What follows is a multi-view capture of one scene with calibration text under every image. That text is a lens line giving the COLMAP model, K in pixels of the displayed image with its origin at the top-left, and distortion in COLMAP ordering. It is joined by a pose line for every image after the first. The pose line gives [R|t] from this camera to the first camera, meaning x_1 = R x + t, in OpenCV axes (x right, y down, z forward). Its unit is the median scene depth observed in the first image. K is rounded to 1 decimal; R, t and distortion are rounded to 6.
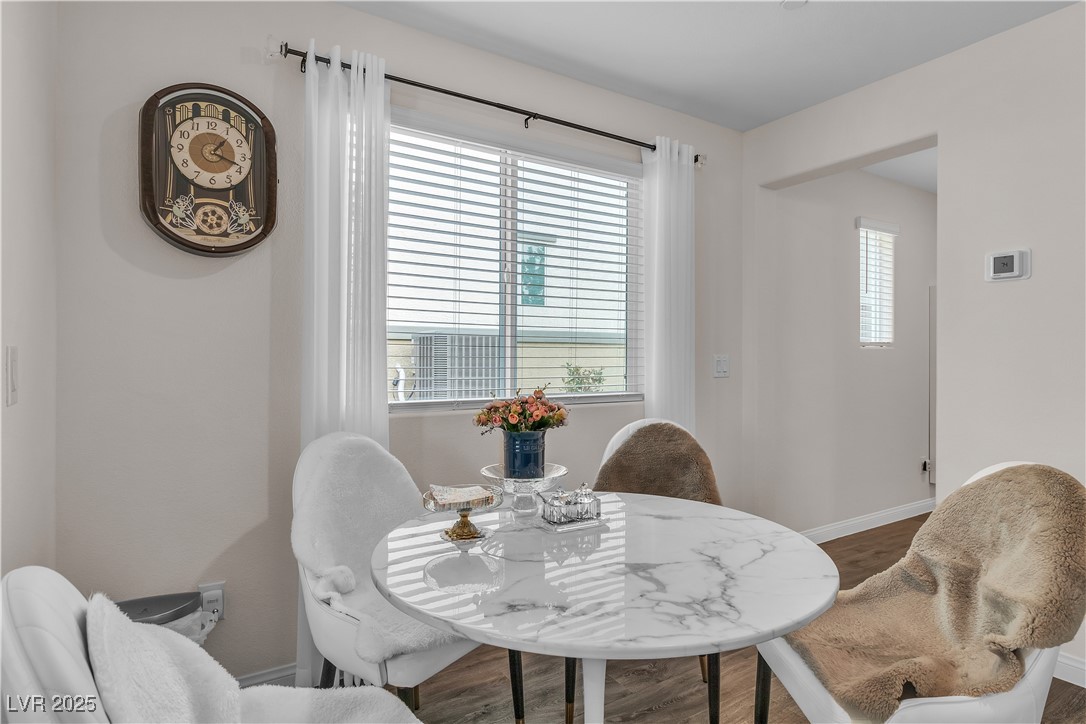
lens RADIAL K [[594.9, 0, 547.2], [0, 594.9, 352.8], [0, 0, 1]] dist [-0.001548, 0.000401]
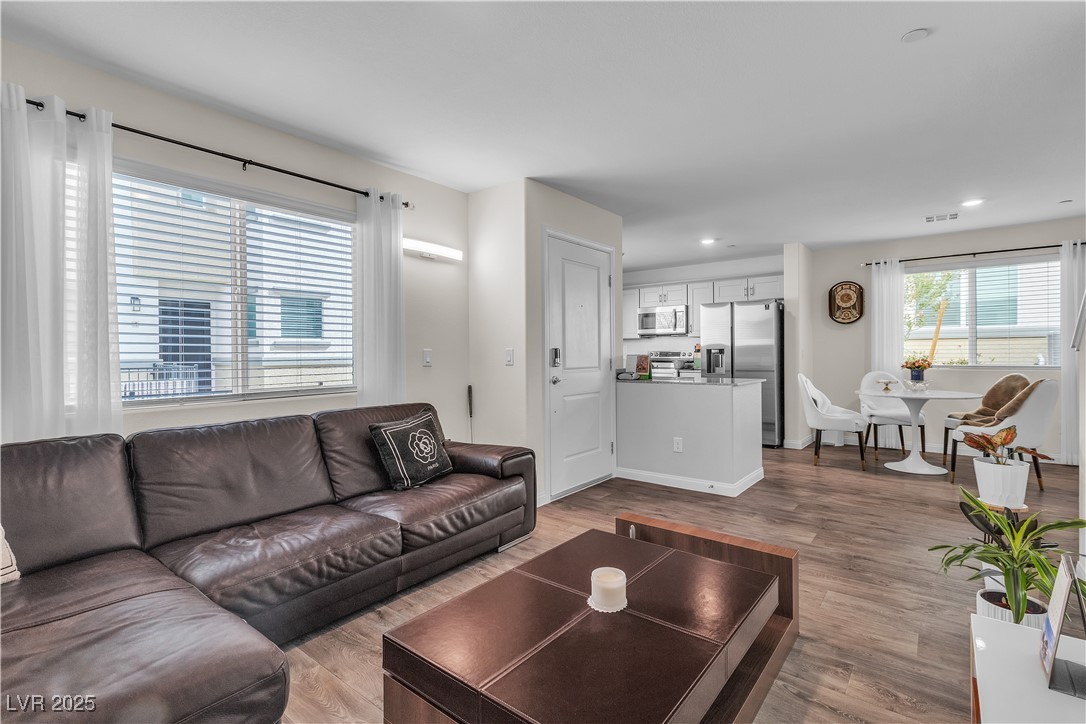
lens RADIAL K [[504.1, 0, 544.4], [0, 504.1, 352.3], [0, 0, 1]] dist [-0.001549, 0.001585]
pose [[0.317131, -0.013163, -0.948290, 1.916314], [0.018368, 0.999801, -0.007735, 0.006775], [0.948204, -0.014965, 0.317310, -1.905670]]
